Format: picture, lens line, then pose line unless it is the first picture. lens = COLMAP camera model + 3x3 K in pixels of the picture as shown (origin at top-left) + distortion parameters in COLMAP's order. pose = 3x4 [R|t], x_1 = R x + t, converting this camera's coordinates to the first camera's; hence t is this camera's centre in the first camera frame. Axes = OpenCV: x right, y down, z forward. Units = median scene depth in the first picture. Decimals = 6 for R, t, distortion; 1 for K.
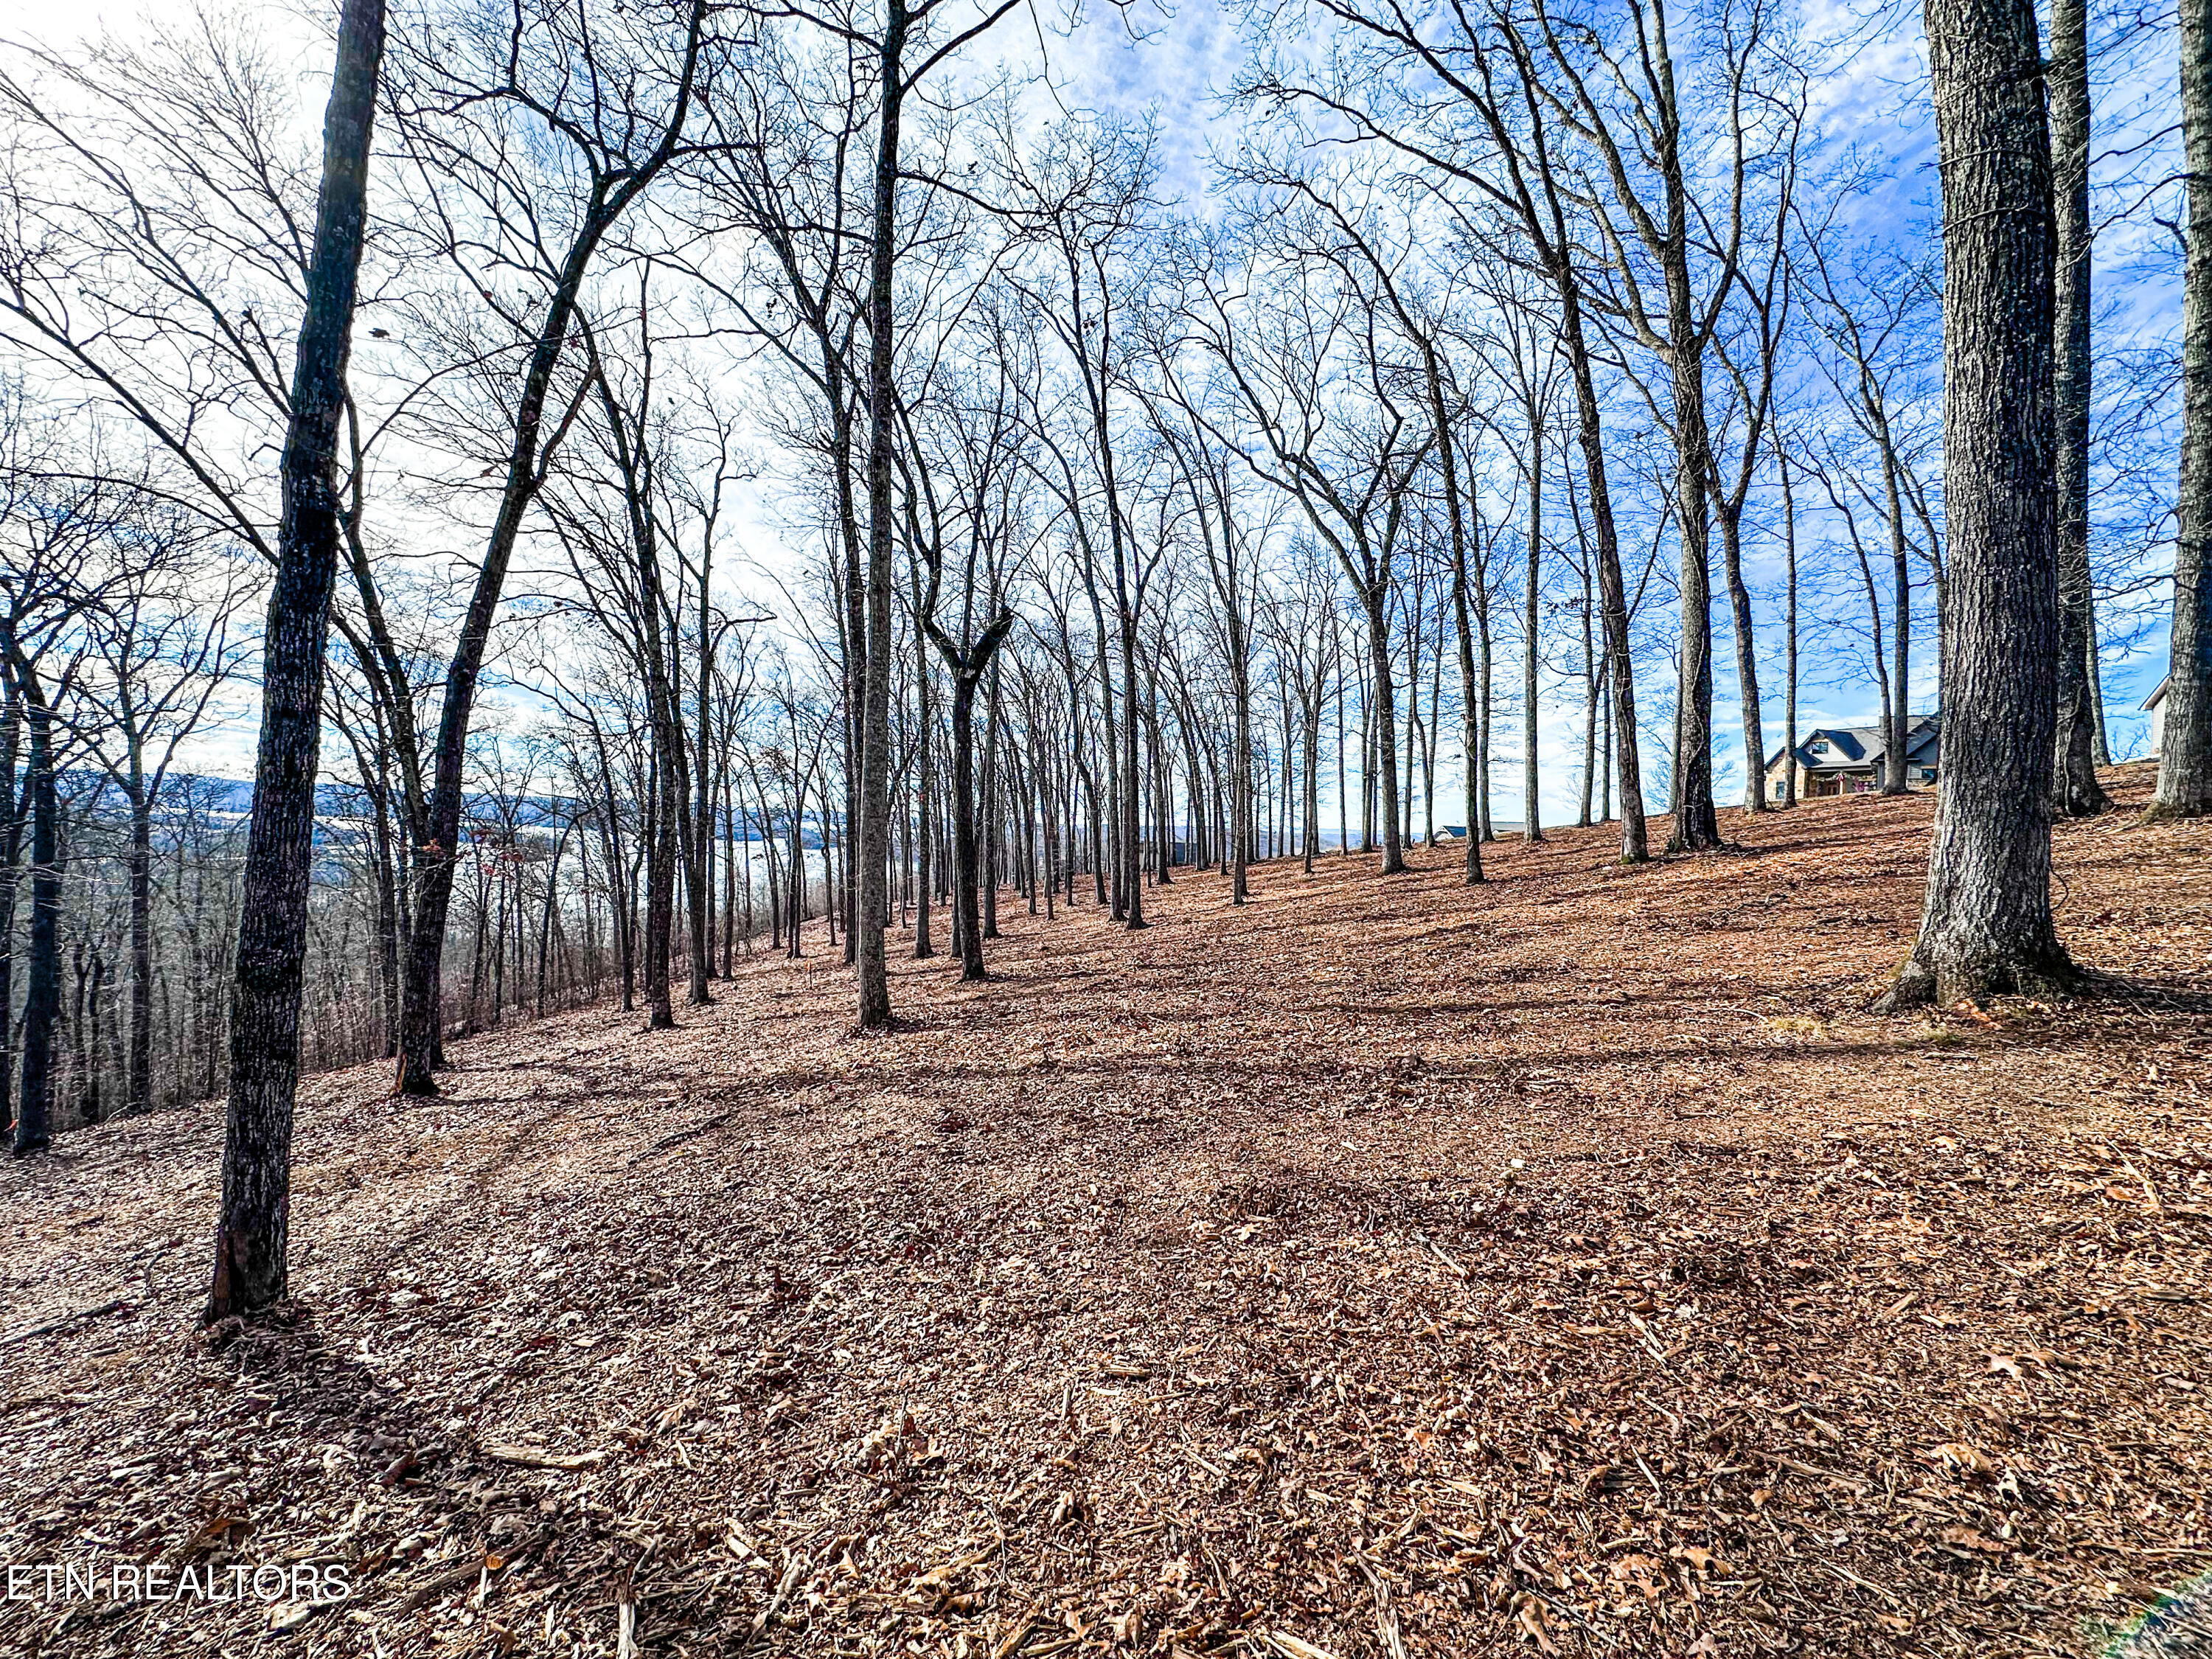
lens RADIAL K [[887.3, 0, 1106.0], [0, 887.3, 829.5], [0, 0, 1]] dist [0.001268, 0.000807]
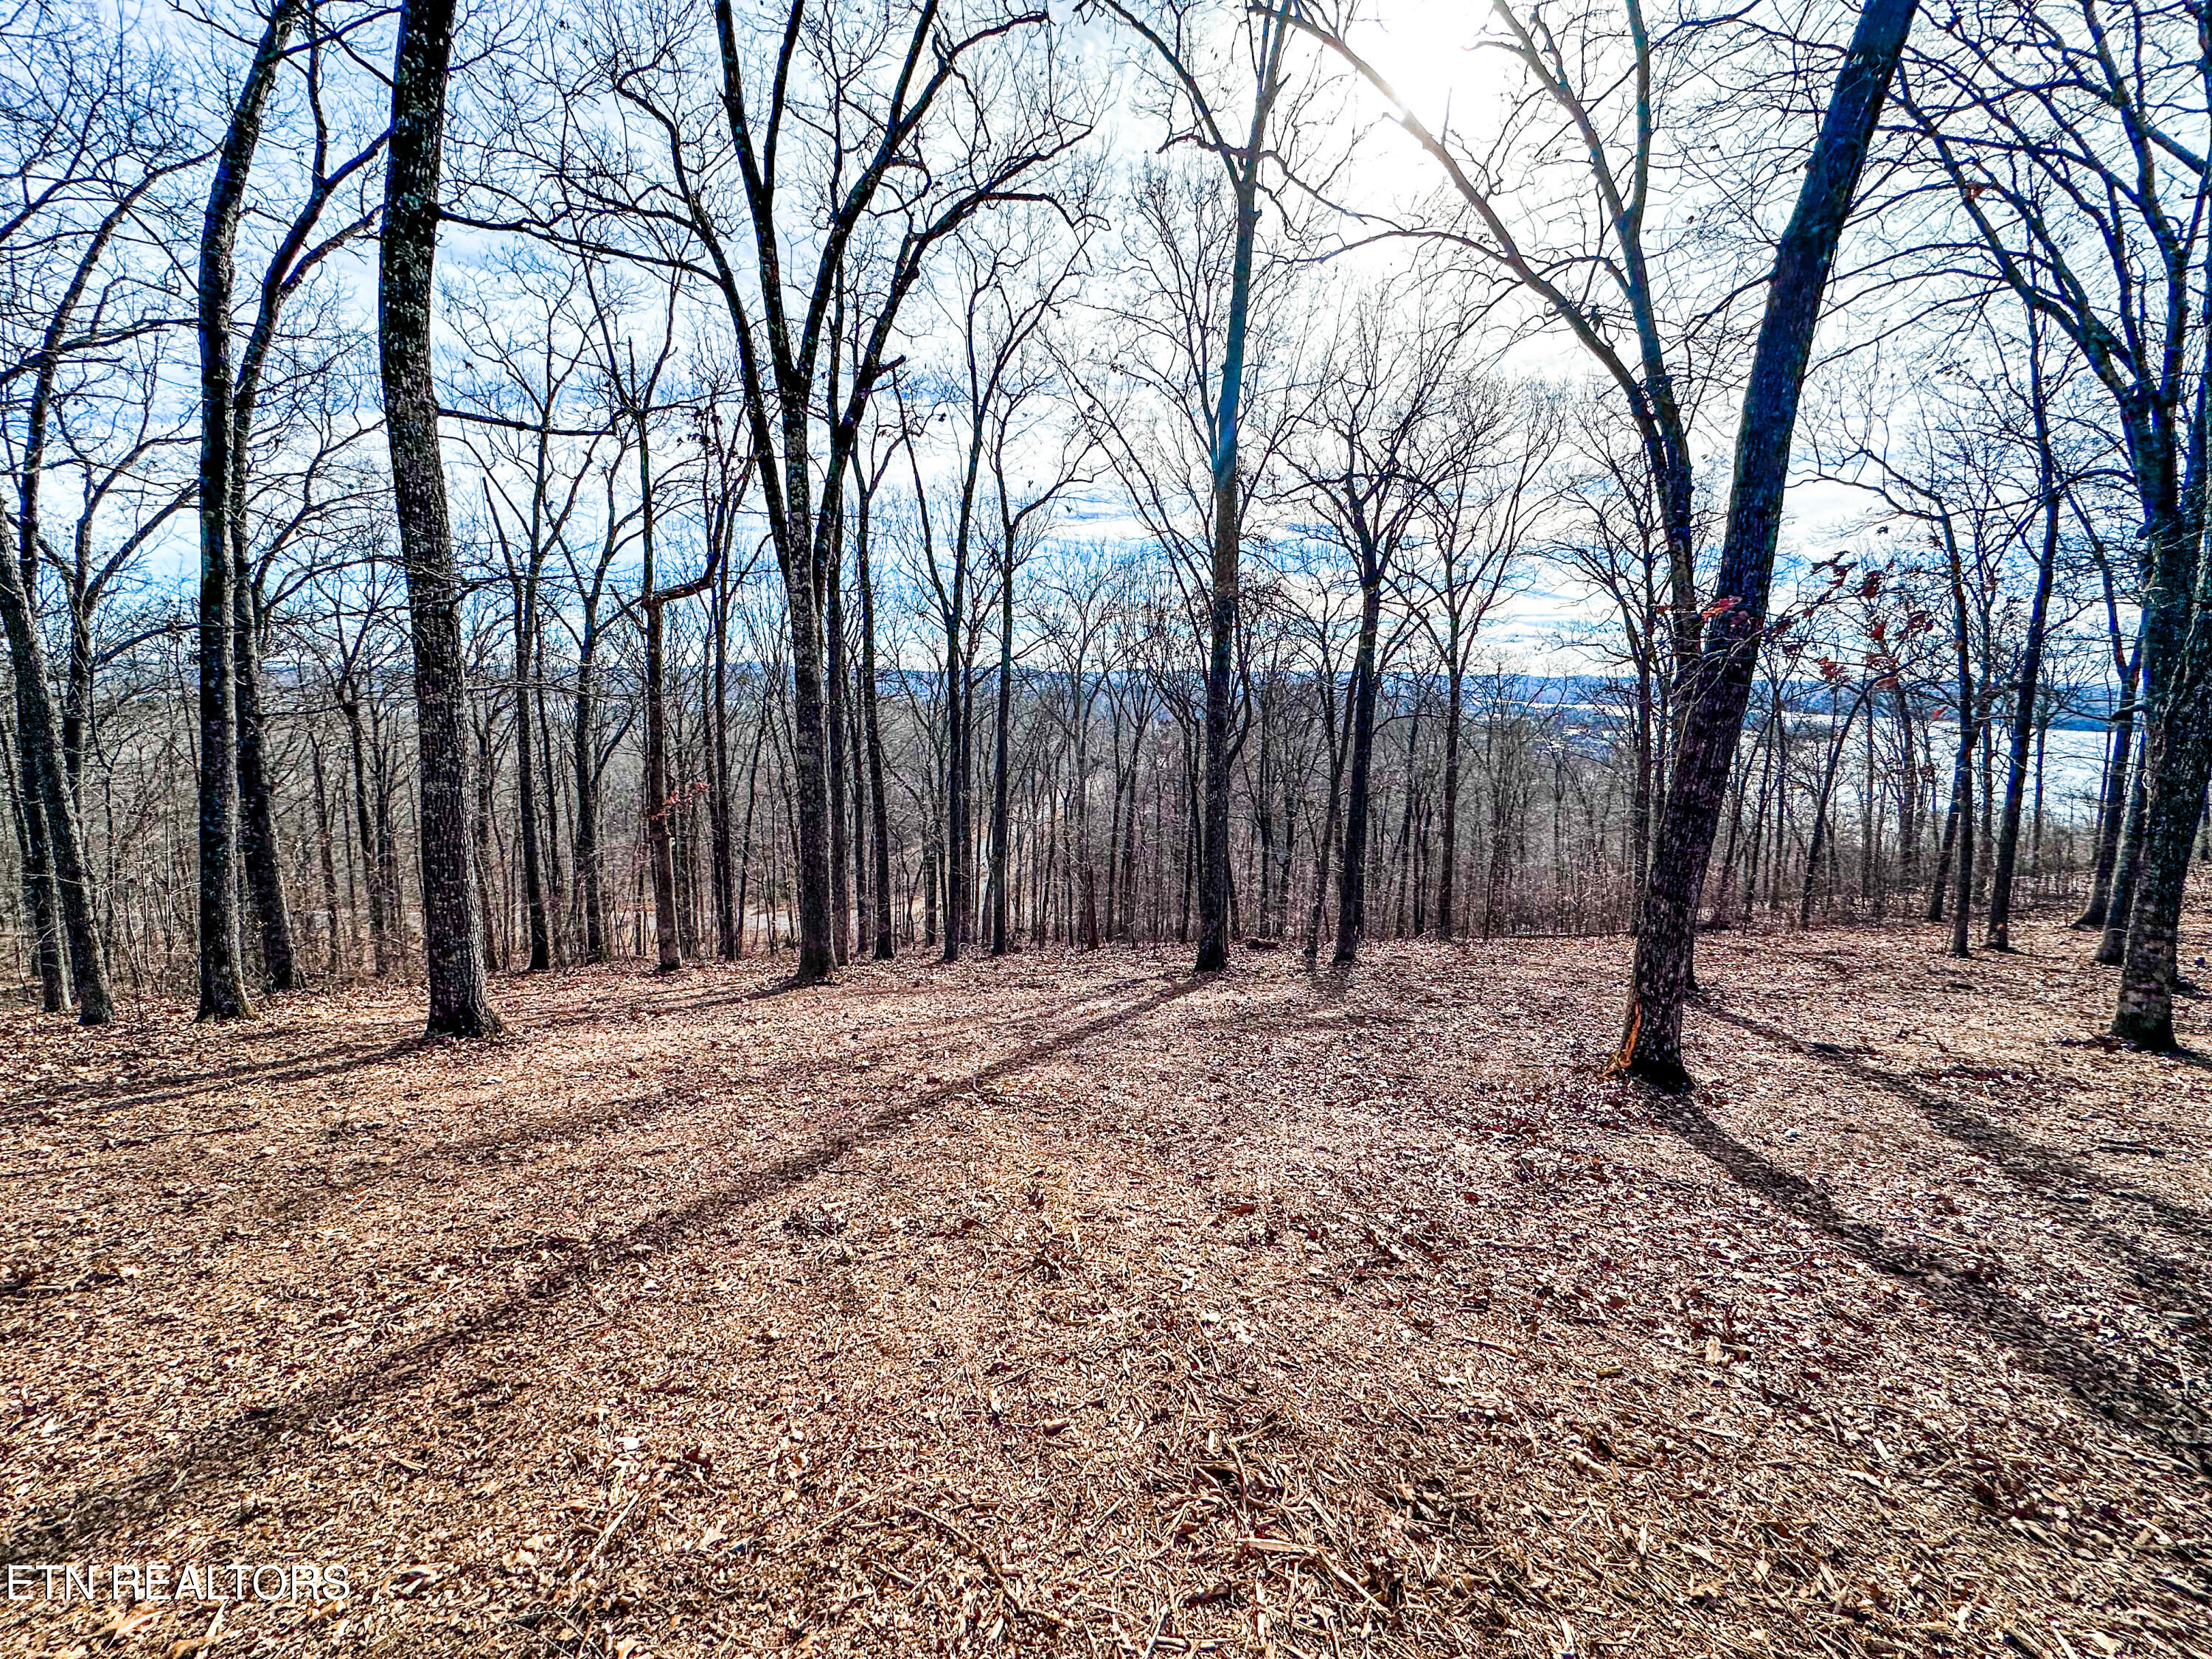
lens RADIAL K [[887.3, 0, 1106.0], [0, 887.3, 829.5], [0, 0, 1]] dist [0.001268, 0.000807]
pose [[0.333784, 0.116965, -0.935365, -0.110817], [-0.003240, 0.992409, 0.122942, 0.024735], [0.942644, -0.038006, 0.331629, 0.147695]]
